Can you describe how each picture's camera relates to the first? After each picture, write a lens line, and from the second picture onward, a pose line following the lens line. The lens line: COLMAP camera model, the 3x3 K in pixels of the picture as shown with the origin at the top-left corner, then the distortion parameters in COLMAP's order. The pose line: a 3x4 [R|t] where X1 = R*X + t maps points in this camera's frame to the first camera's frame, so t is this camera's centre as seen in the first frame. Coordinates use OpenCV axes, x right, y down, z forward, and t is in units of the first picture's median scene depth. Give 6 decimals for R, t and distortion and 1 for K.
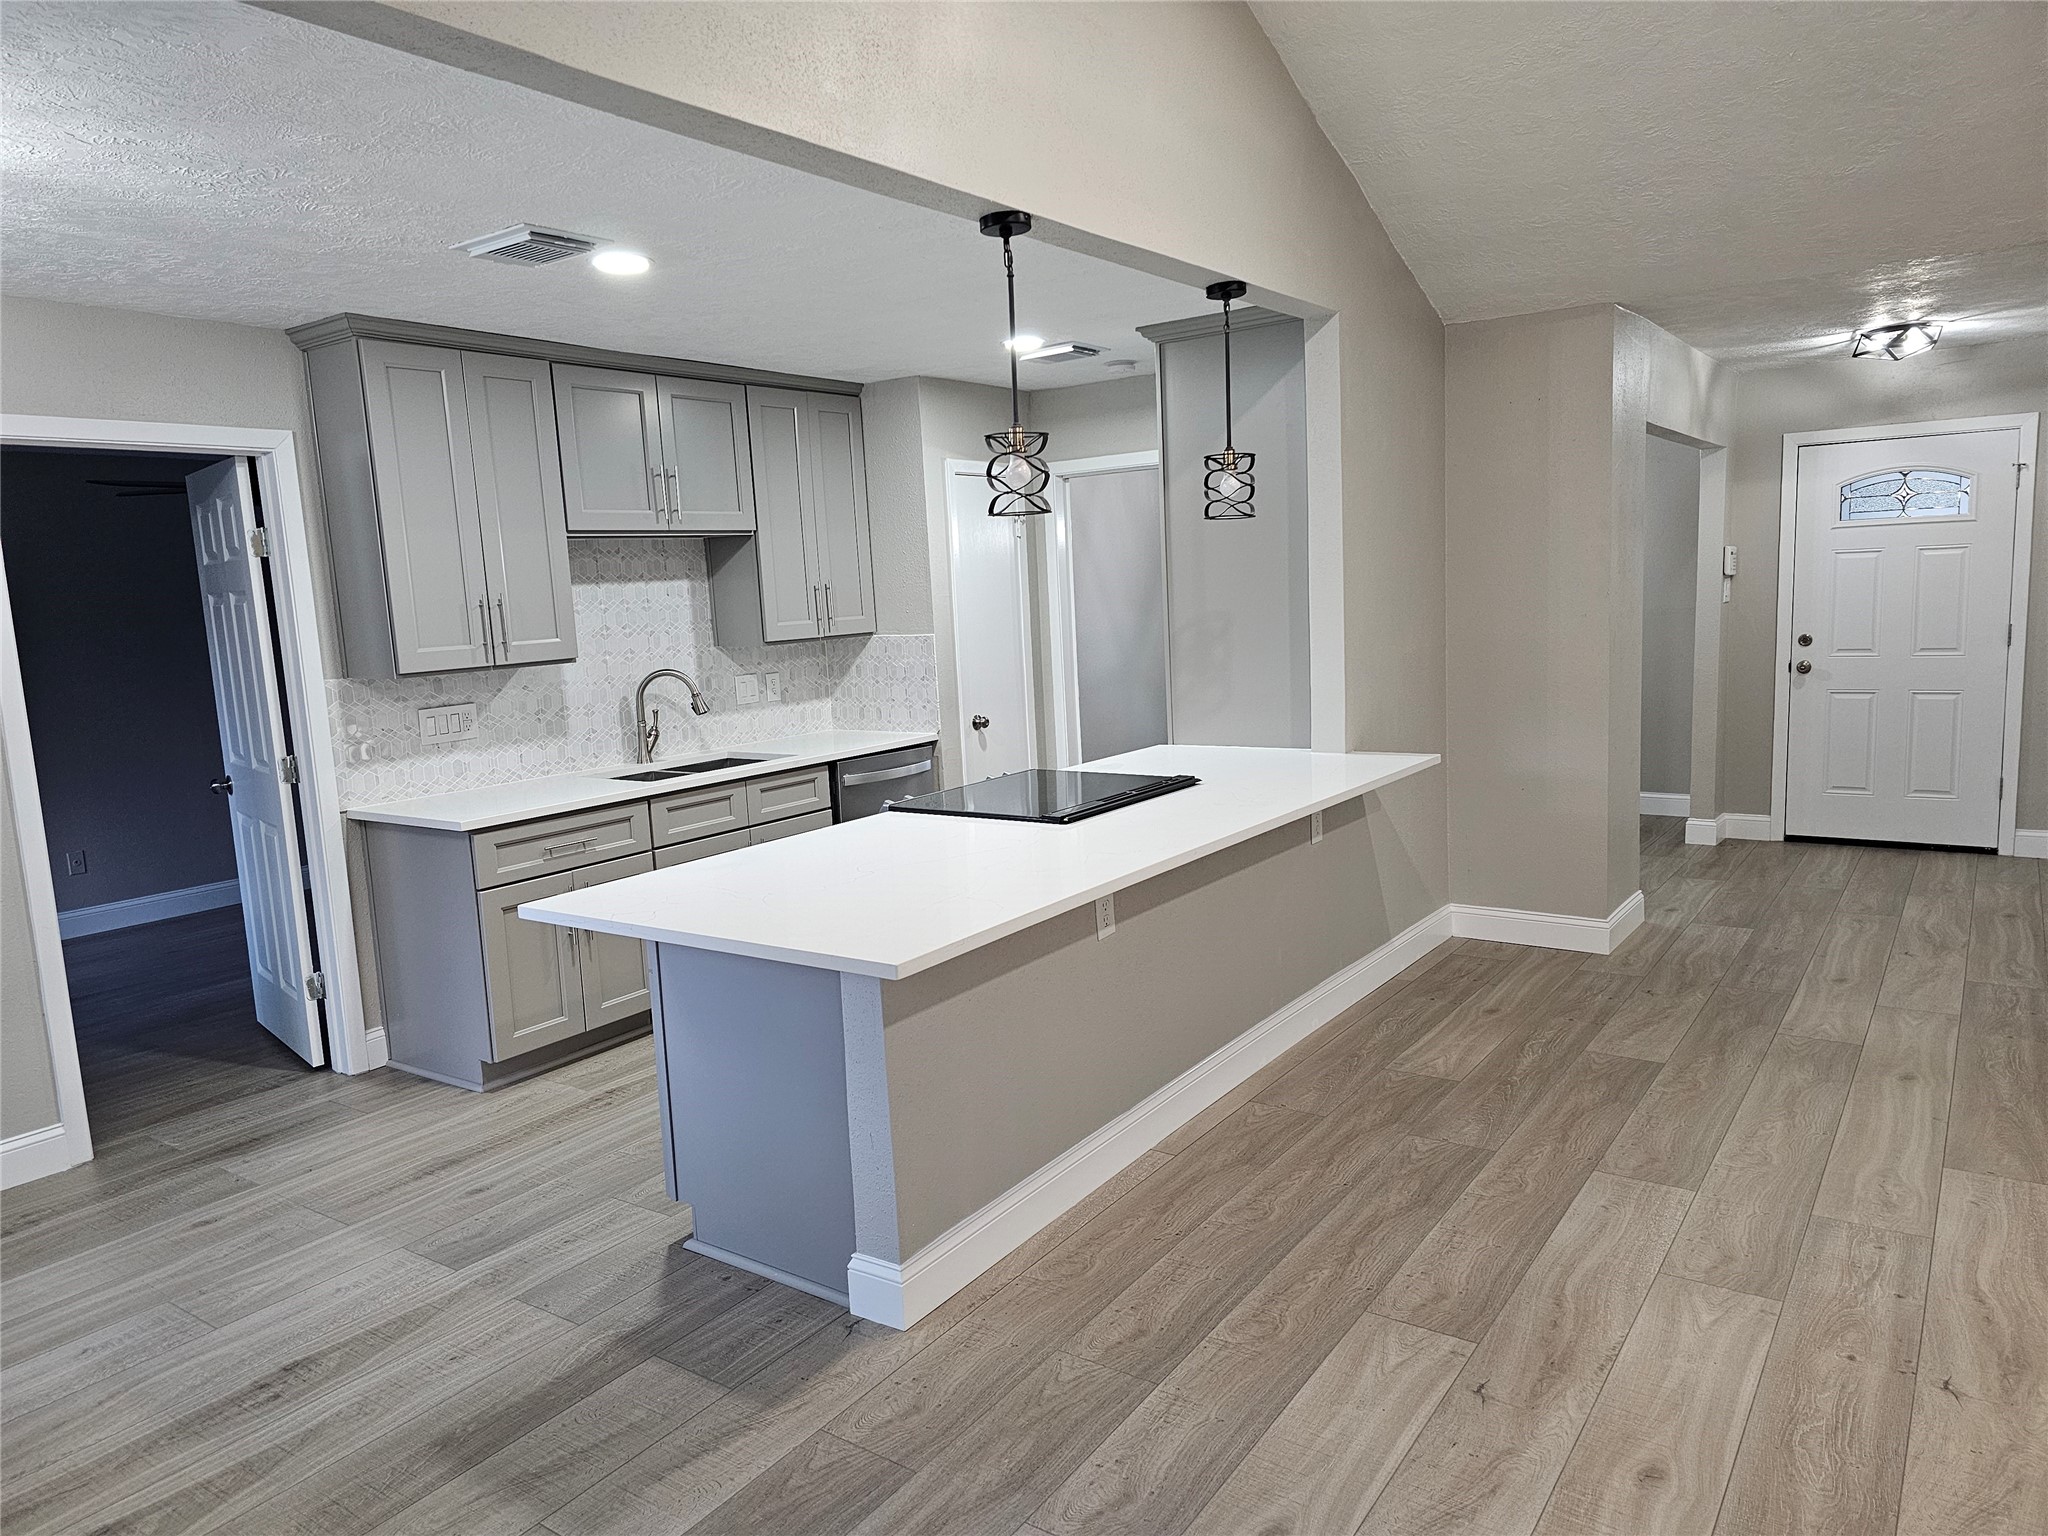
lens RADIAL K [[1330.9, 0, 1024.0], [0, 1330.9, 768.0], [0, 0, 1]] dist [0.086543, -0.093572]
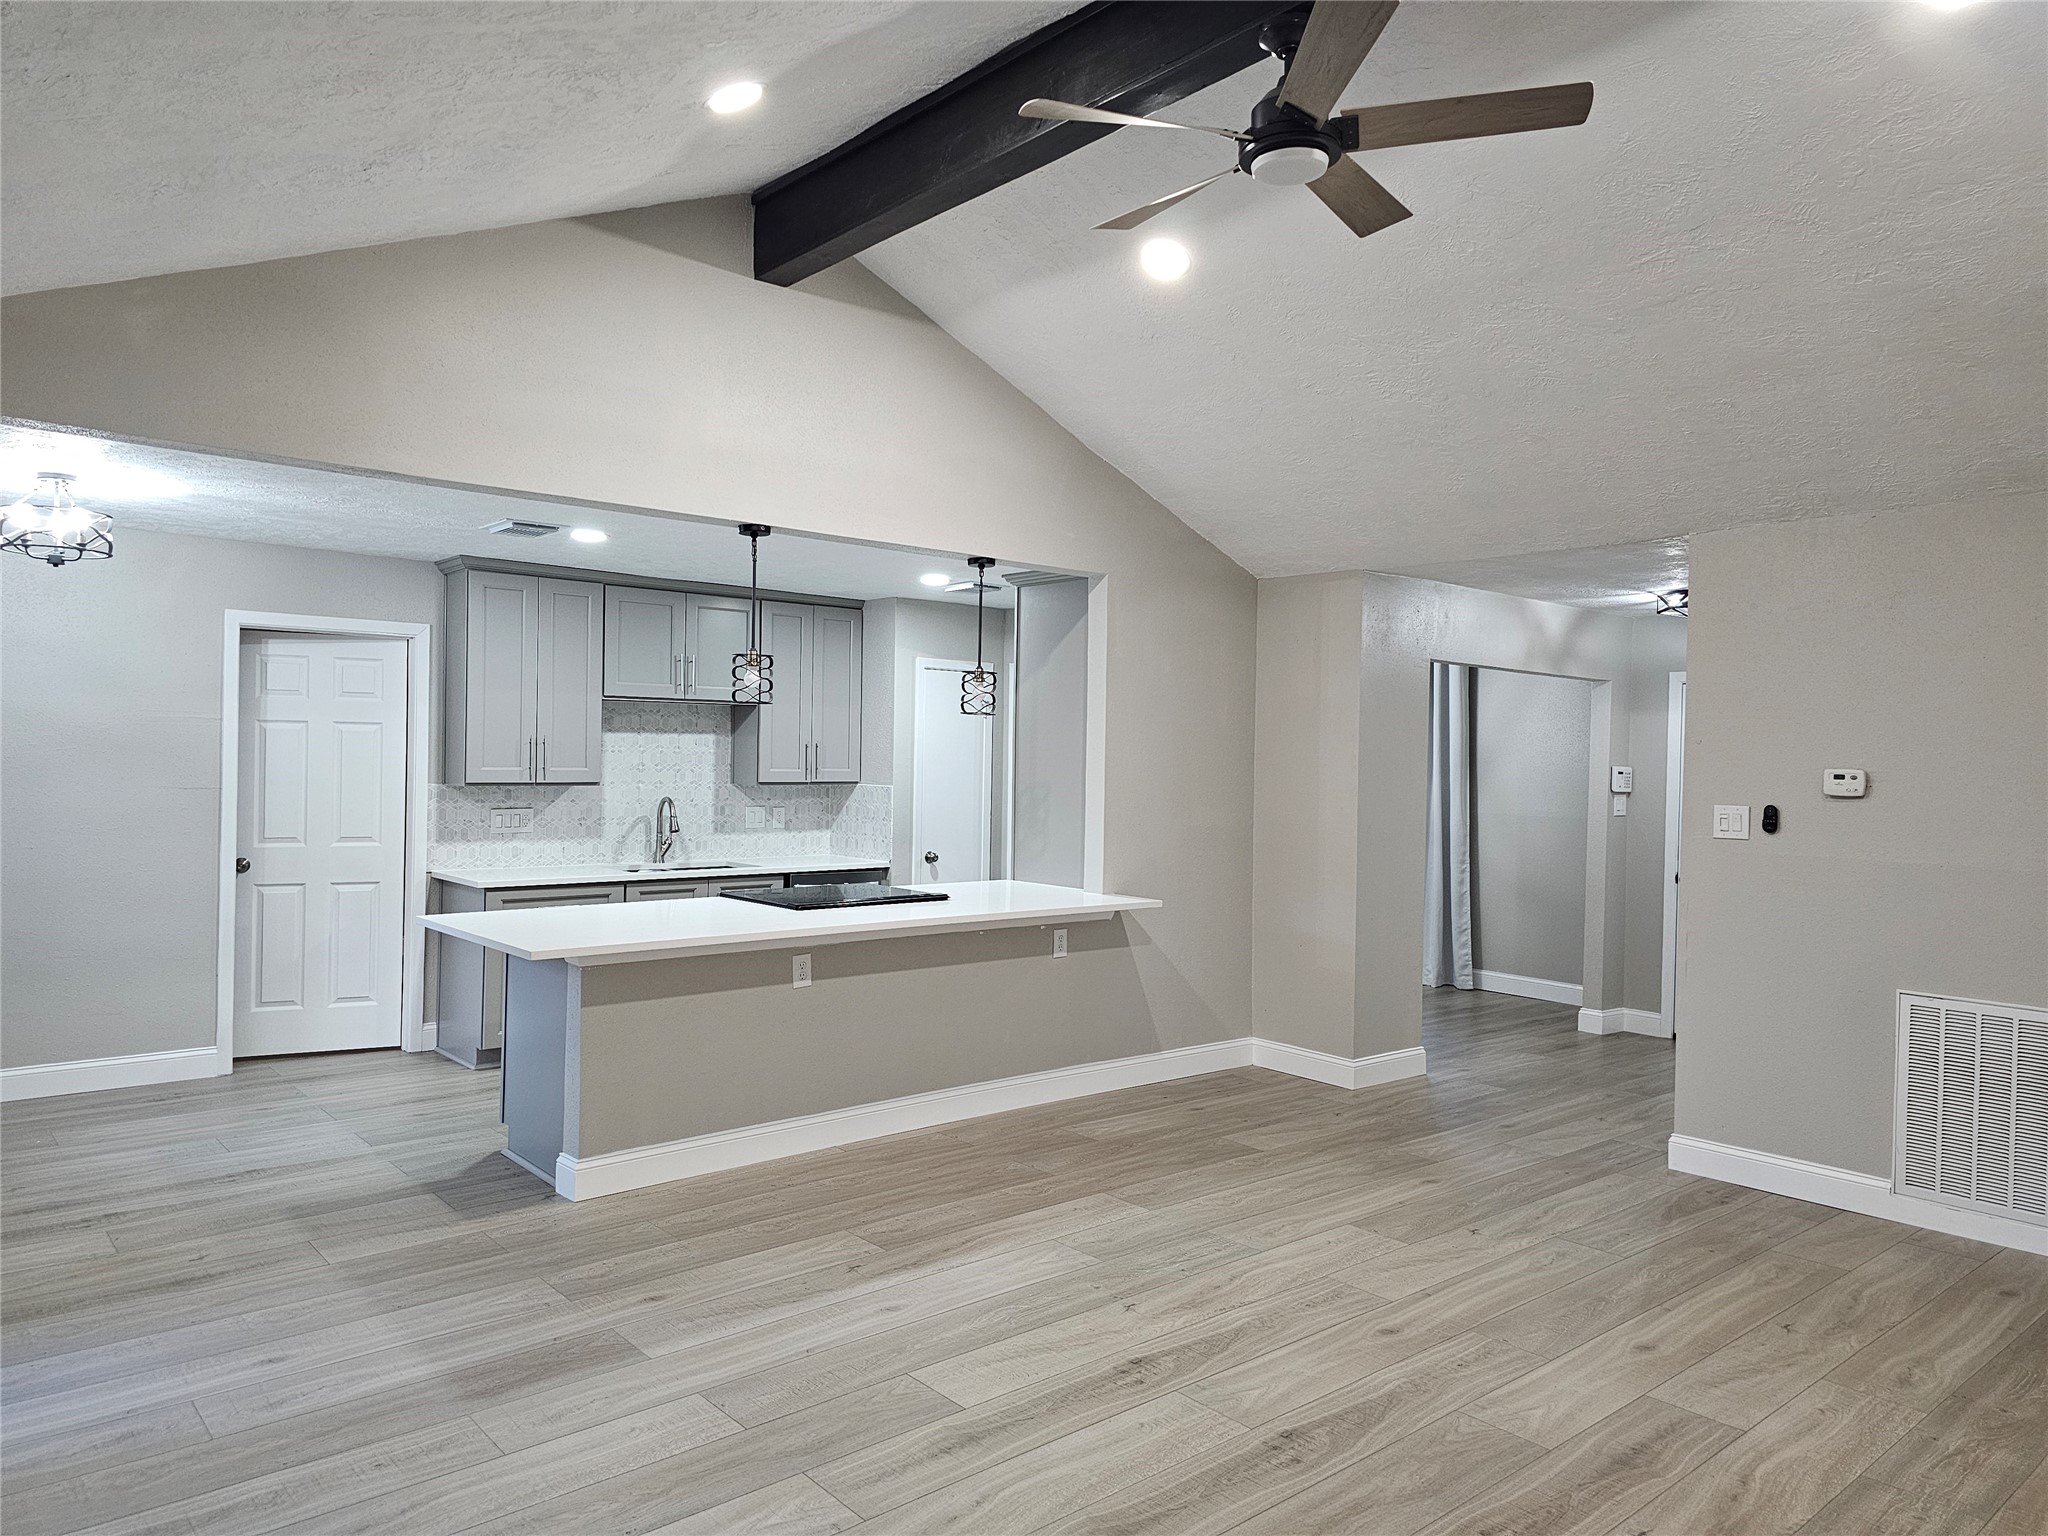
lens RADIAL K [[1330.9, 0, 1024.0], [0, 1330.9, 768.0], [0, 0, 1]] dist [0.086543, -0.093572]
pose [[0.969462, 0.070464, -0.234899, 0.447293], [-0.099052, 0.988736, -0.112204, 0.019277], [0.224347, 0.132045, 0.965522, -0.291452]]
